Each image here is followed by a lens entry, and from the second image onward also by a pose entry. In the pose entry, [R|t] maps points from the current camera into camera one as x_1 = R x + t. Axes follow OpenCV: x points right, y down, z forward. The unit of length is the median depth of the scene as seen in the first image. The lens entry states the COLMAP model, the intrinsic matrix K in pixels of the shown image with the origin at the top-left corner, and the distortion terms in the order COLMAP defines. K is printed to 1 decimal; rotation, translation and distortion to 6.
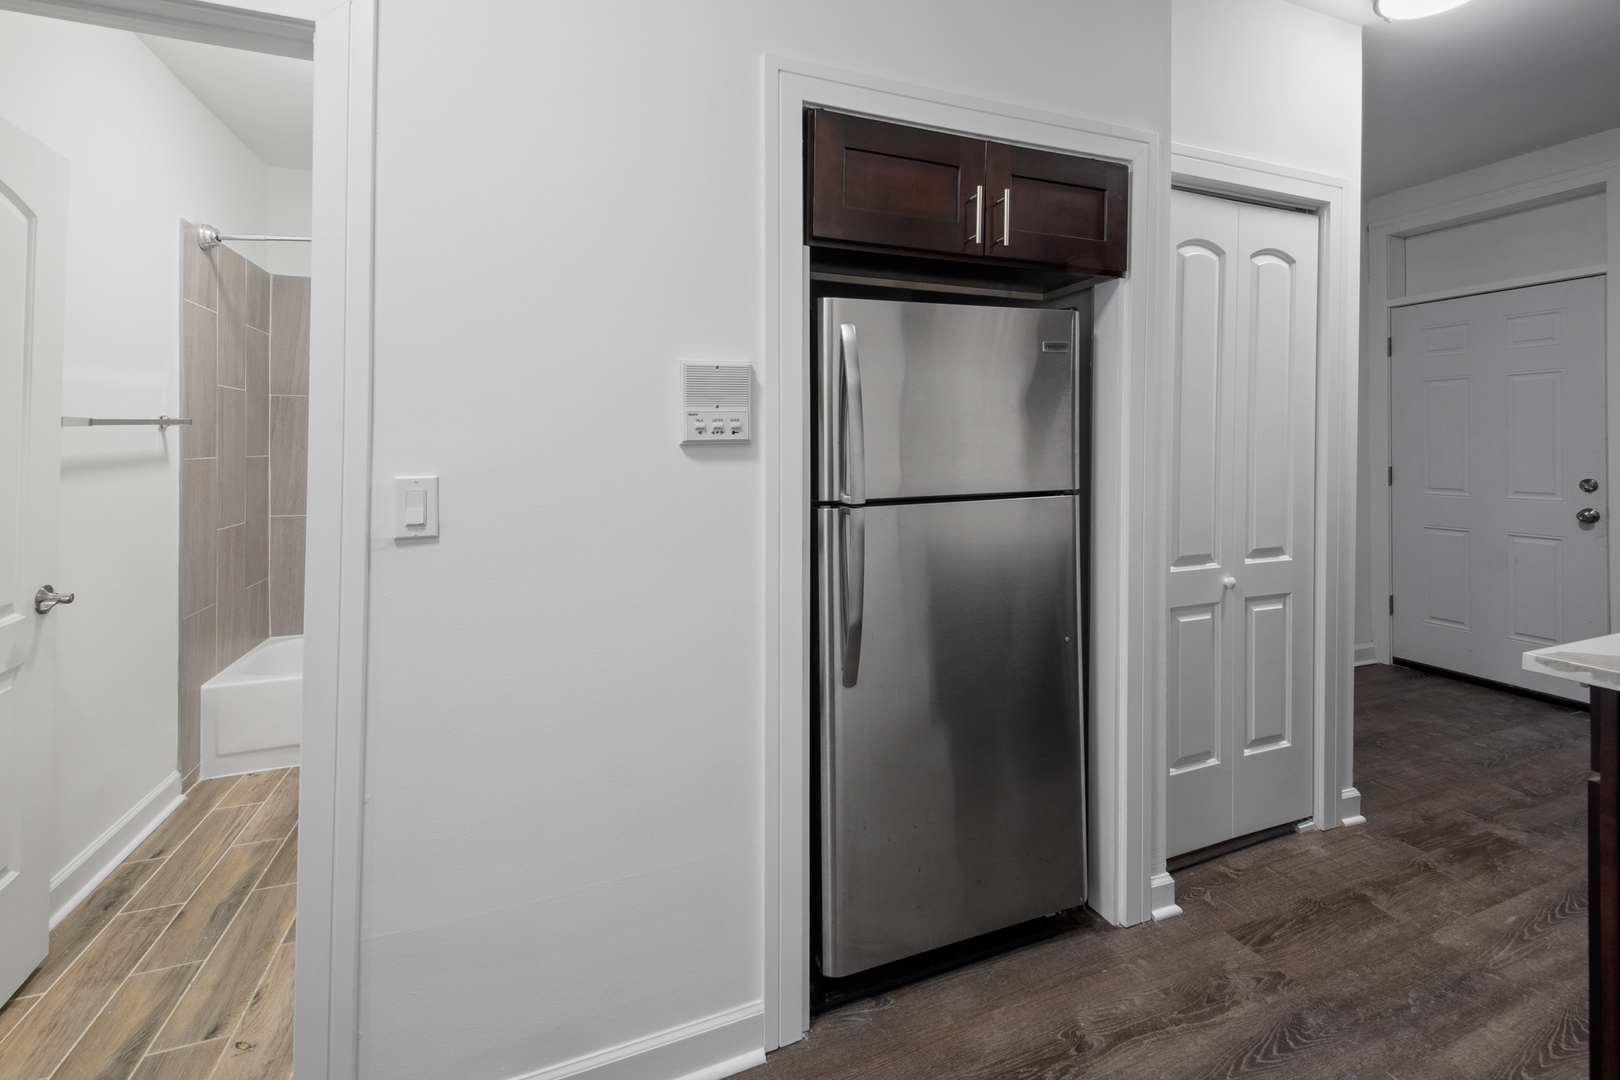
lens RADIAL K [[696.9, 0, 795.4], [0, 696.9, 436.2], [0, 0, 1]] dist [0.003311, -0.001280]
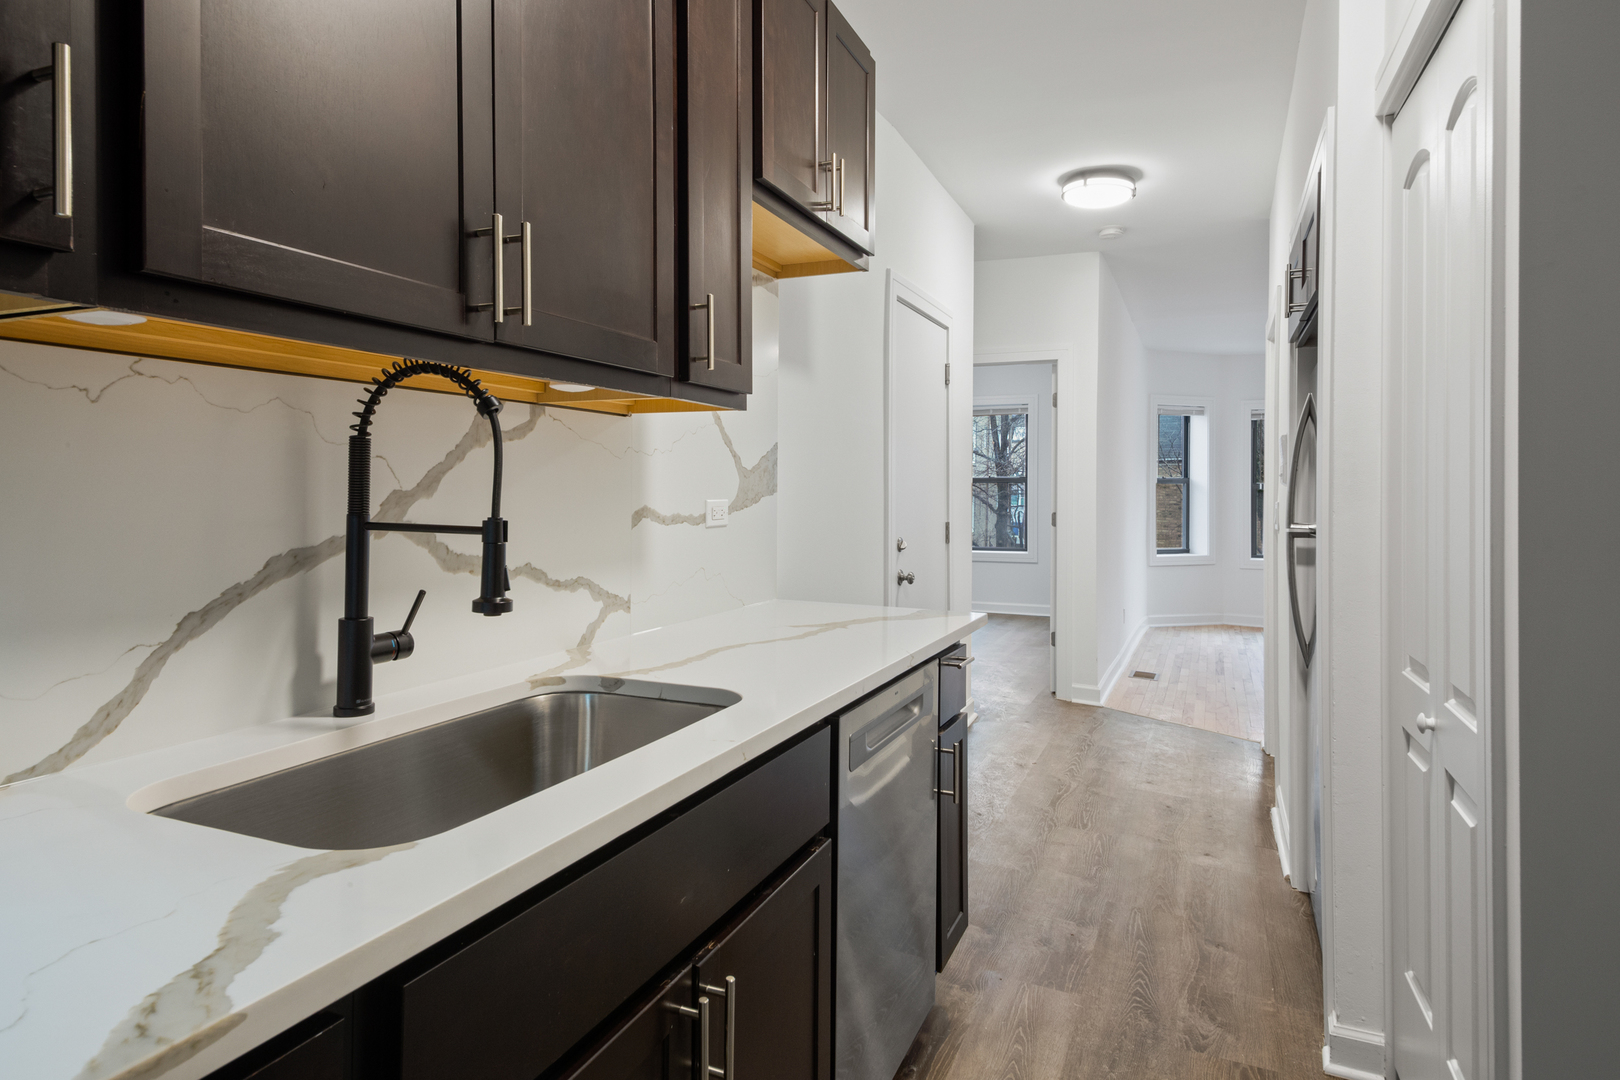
lens RADIAL K [[905.1, 0, 801.3], [0, 905.1, 491.7], [0, 0, 1]] dist [0.052729, -0.007436]
pose [[-0.698341, -0.000796, -0.715765, 1.826594], [0.001574, 0.999995, -0.002648, 0.024040], [0.715764, -0.002976, -0.698336, 1.389373]]
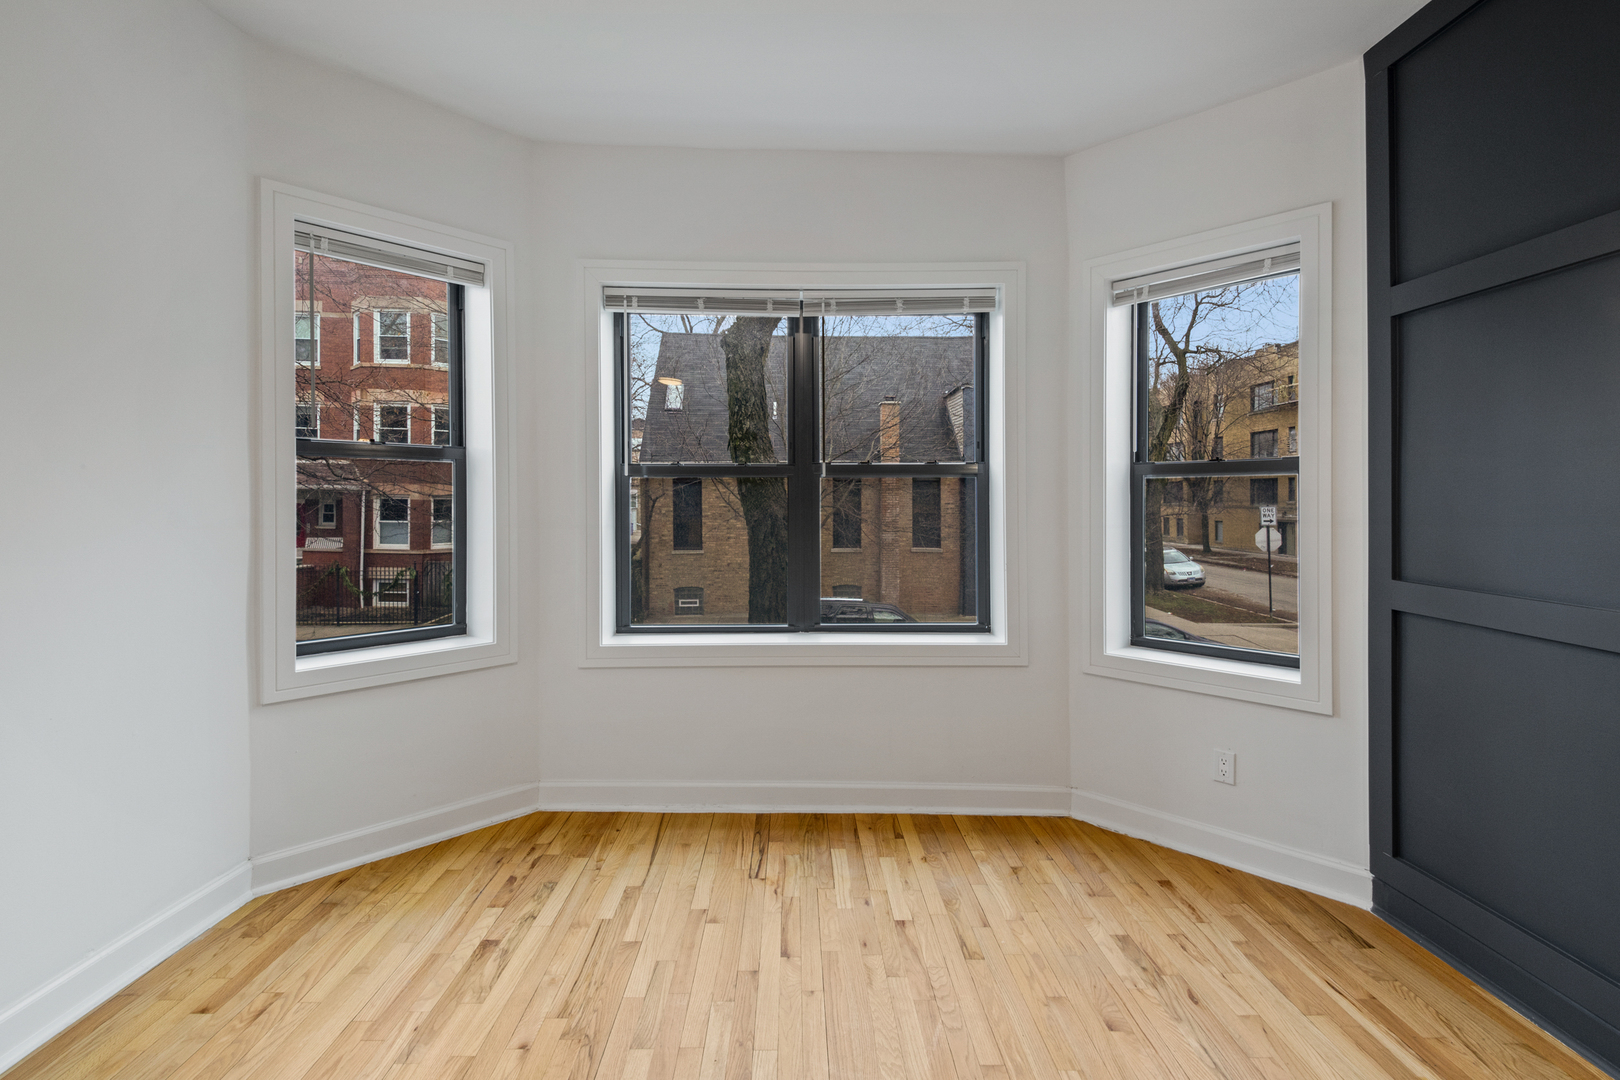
lens RADIAL K [[783.0, 0, 803.6], [0, 783.0, 494.0], [0, 0, 1]] dist [0.031722, -0.009710]
pose [[-0.325338, -0.001403, -0.945597, -2.105466], [0.001938, 0.999996, -0.002150, 0.050654], [0.945596, -0.002532, -0.325334, 0.626404]]
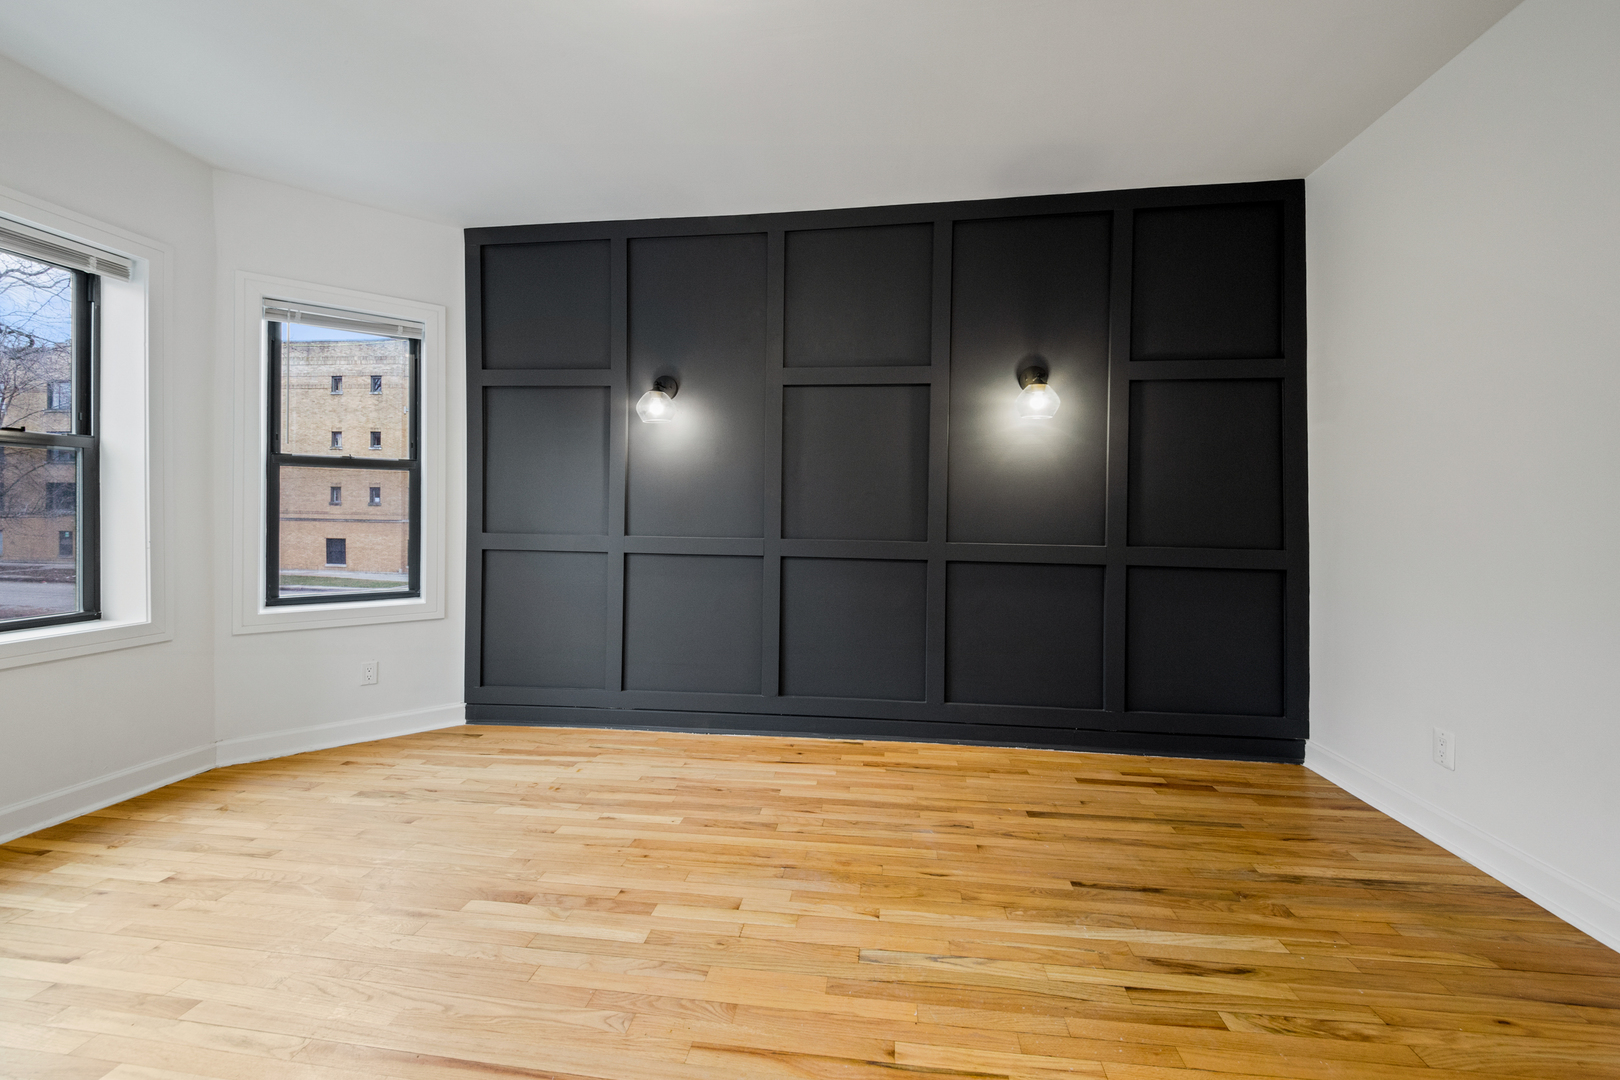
lens RADIAL K [[622.0, 0, 816.6], [0, 622.0, 520.1], [0, 0, 1]] dist [0.010733, -0.003017]
pose [[0.889440, 0.016209, -0.456765, -1.925341], [-0.010420, 0.999830, 0.015190, 0.116957], [0.456934, -0.008751, 0.889458, -0.109095]]
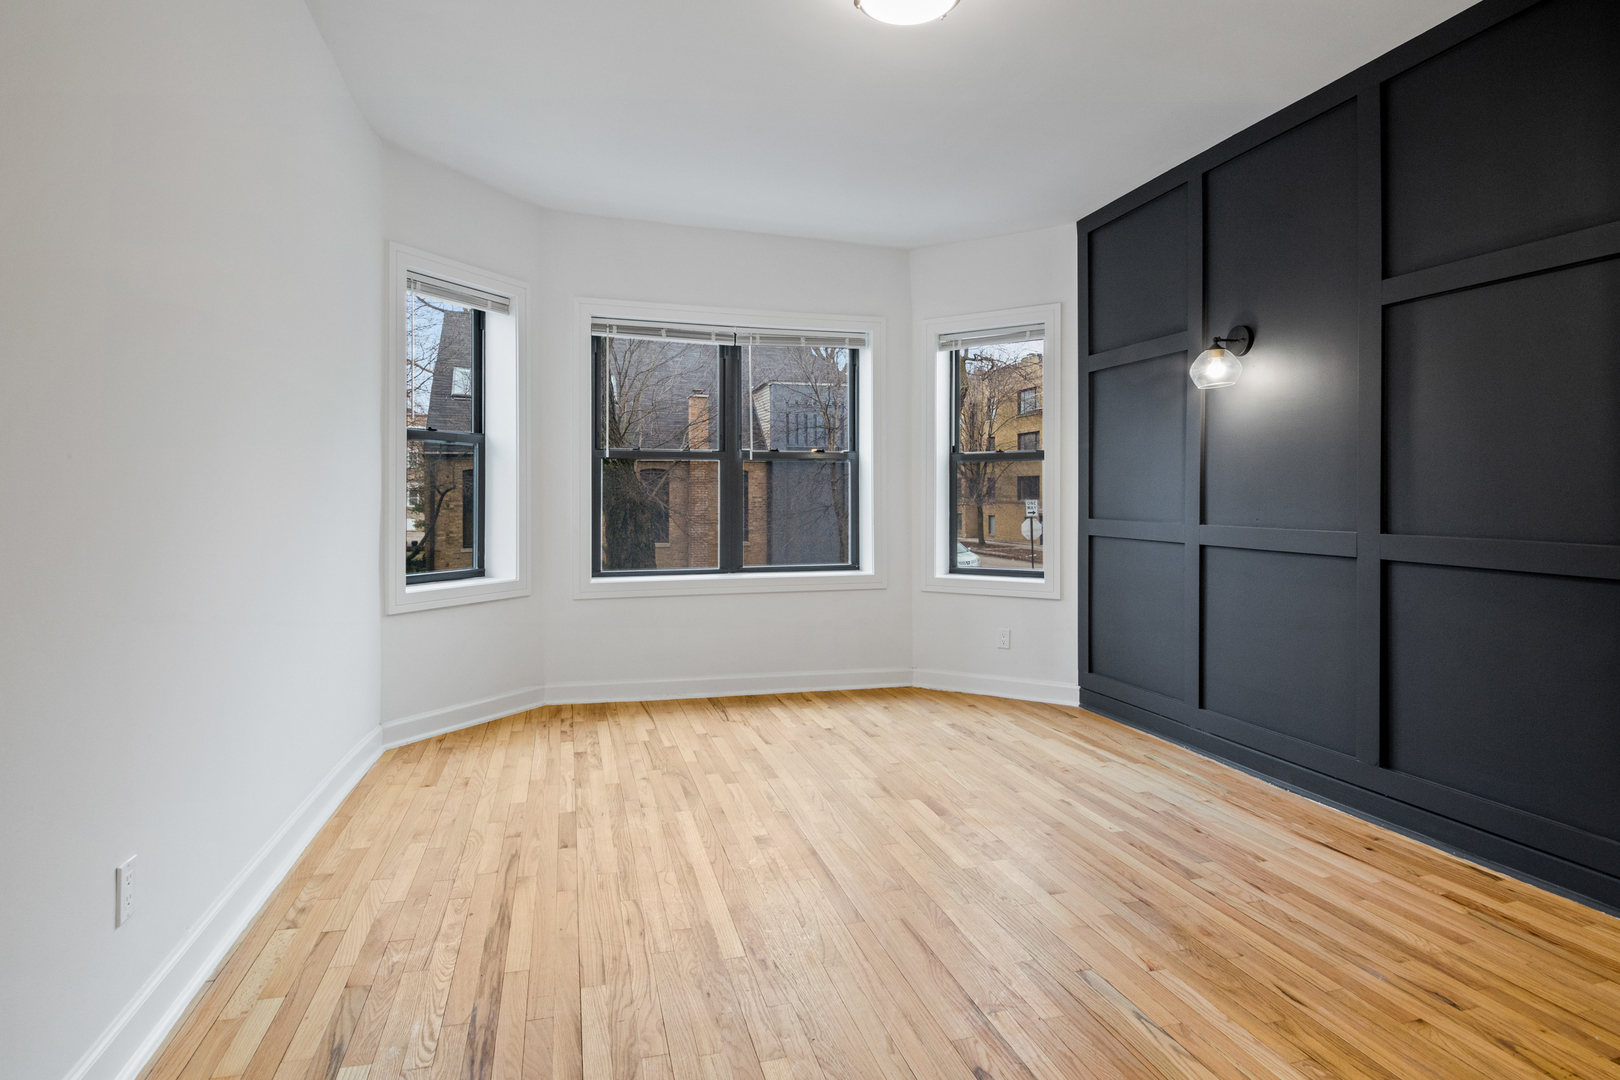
lens RADIAL K [[827.5, 0, 808.3], [0, 827.5, 495.4], [0, 0, 1]] dist [0.010834, -0.009381]
pose [[-0.064266, 0.002790, -0.997929, -1.115230], [0.000933, 0.999996, 0.002736, 0.117455], [0.997932, -0.000755, -0.064269, 0.437017]]
